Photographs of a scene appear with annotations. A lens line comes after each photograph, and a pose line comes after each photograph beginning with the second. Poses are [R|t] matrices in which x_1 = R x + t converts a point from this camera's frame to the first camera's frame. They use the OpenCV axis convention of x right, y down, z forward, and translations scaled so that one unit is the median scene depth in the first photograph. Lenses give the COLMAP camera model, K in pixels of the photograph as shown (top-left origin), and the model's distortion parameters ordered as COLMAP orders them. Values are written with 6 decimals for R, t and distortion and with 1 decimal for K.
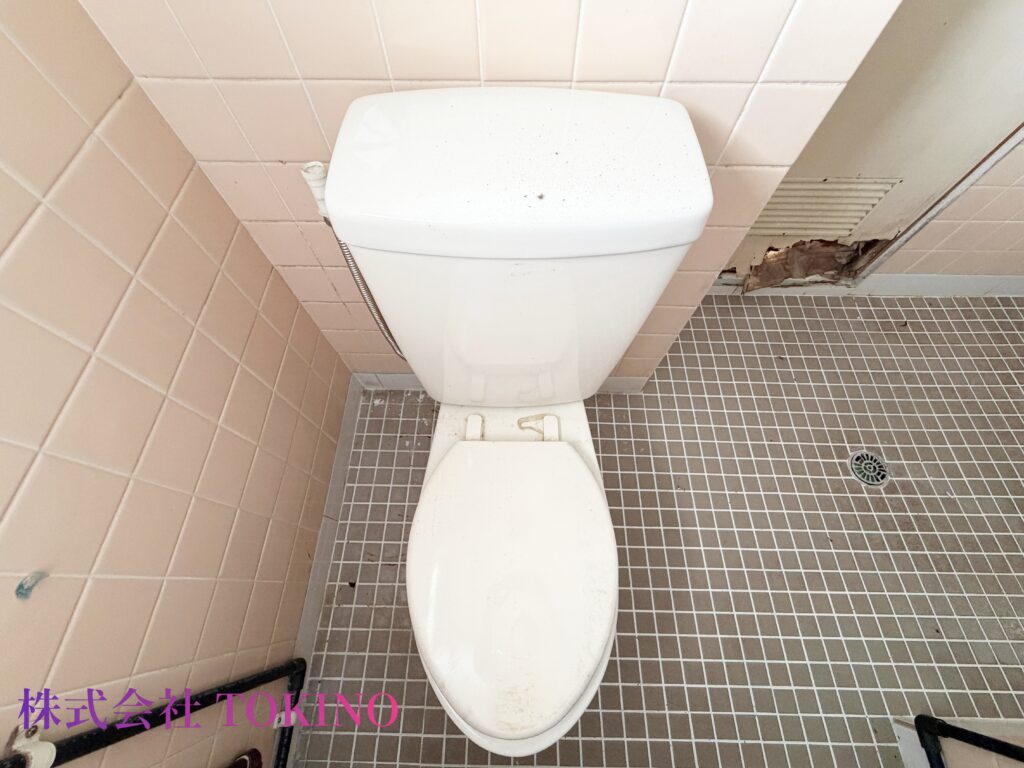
lens RADIAL K [[408.6, 0, 510.8], [0, 408.6, 384.2], [0, 0, 1]] dist [-0.000690, 0.000014]
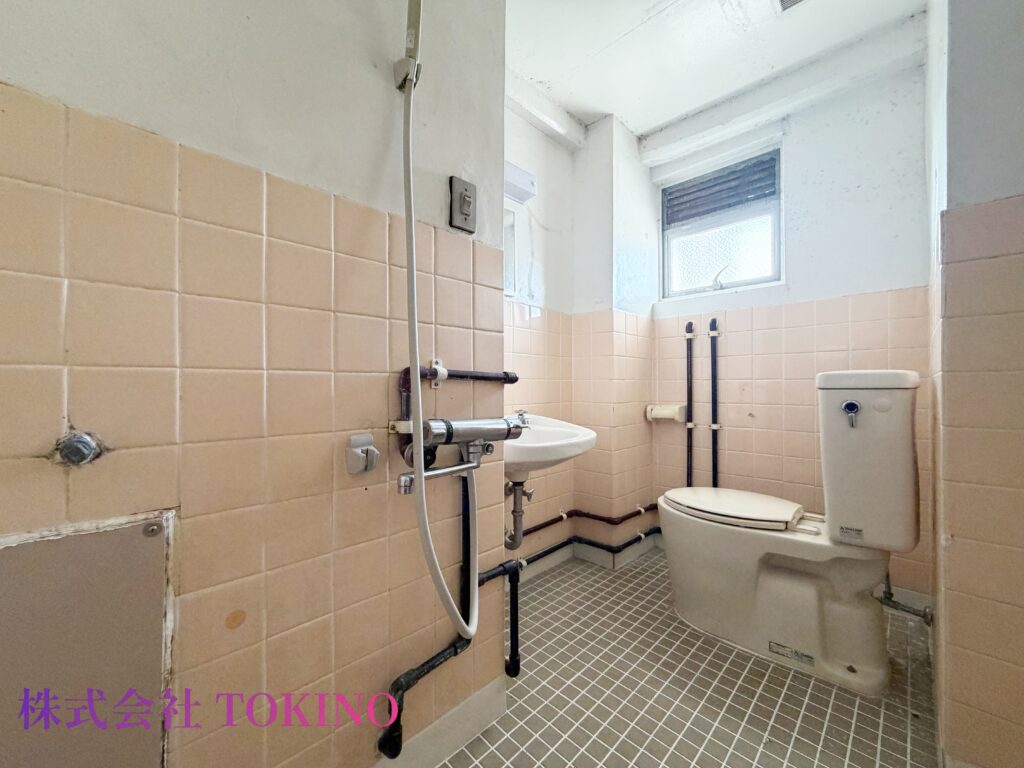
lens RADIAL K [[408.6, 0, 512.1], [0, 408.6, 382.2], [0, 0, 1]] dist [-0.000690, 0.000014]
pose [[-0.686402, 0.003196, -0.727216, 0.976341], [-0.646542, 0.455110, 0.612256, -0.182862], [0.332920, 0.890429, -0.310322, 0.293459]]
